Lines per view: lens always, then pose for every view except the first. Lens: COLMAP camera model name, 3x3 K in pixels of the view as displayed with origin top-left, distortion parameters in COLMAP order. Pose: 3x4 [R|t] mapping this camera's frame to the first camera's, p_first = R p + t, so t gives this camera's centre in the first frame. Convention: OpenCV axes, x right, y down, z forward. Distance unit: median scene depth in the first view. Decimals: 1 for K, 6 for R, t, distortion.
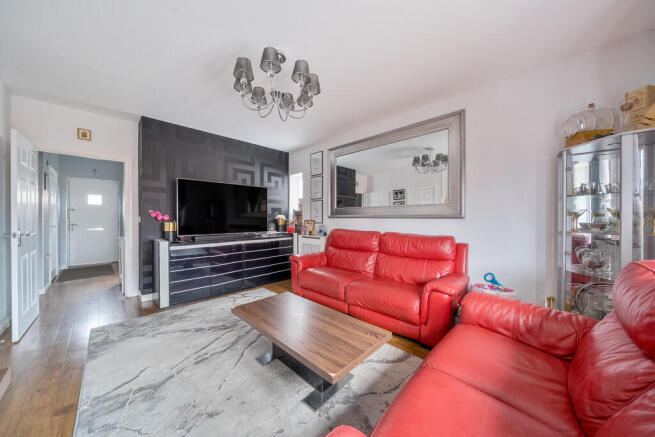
lens RADIAL K [[224.8, 0, 327.5], [0, 224.8, 218.5], [0, 0, 1]] dist [-0.000968, -0.000108]
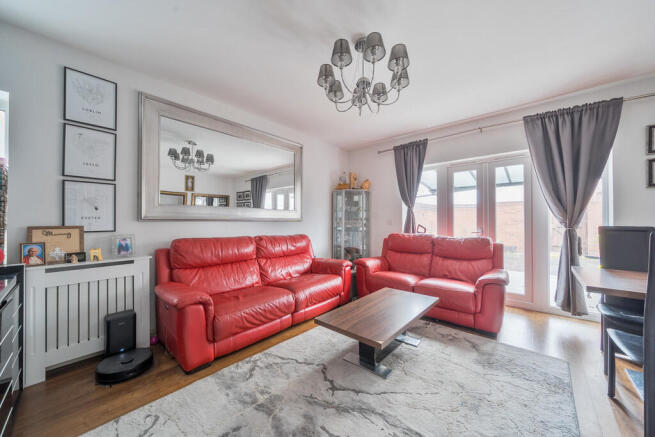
lens RADIAL K [[239.5, 0, 324.8], [0, 239.5, 218.9], [0, 0, 1]] dist [-0.004174, -0.000185]
pose [[-0.048310, 0.009004, 0.998792, -0.559885], [0.007933, 0.999931, -0.008631, 0.001220], [-0.998801, 0.007506, -0.048378, 0.571005]]
